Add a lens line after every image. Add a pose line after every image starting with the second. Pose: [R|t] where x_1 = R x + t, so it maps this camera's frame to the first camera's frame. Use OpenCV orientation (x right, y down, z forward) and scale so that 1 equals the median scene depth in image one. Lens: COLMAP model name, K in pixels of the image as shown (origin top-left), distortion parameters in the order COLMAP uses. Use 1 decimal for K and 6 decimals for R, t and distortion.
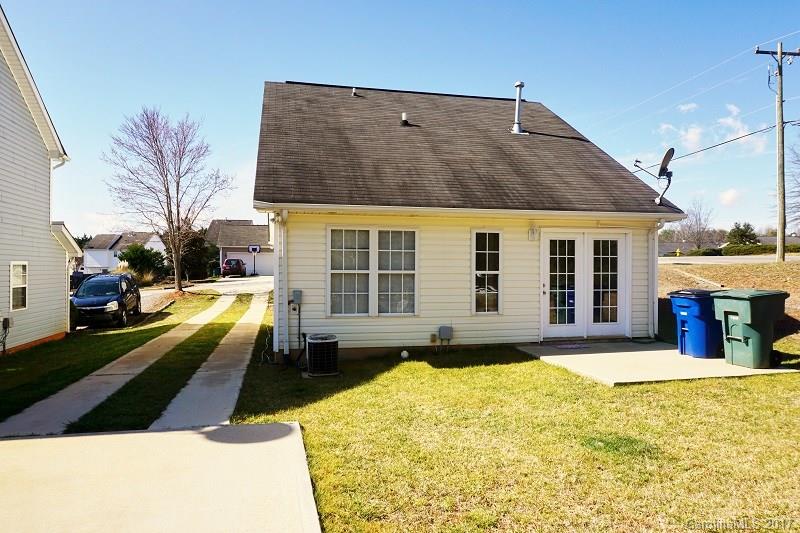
lens RADIAL K [[537.6, 0, 395.7], [0, 537.6, 265.6], [0, 0, 1]] dist [-0.061420, 0.038495]
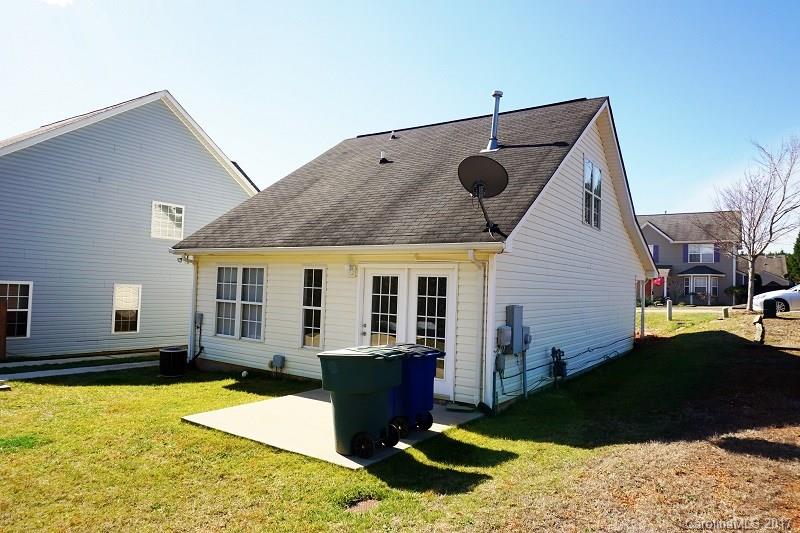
lens RADIAL K [[537.6, 0, 395.7], [0, 537.6, 265.6], [0, 0, 1]] dist [-0.061420, 0.038495]
pose [[0.679125, -0.006509, -0.733994, 1.027236], [-0.030395, 0.998854, -0.036981, -0.034814], [0.733393, 0.047425, 0.678148, 0.417501]]
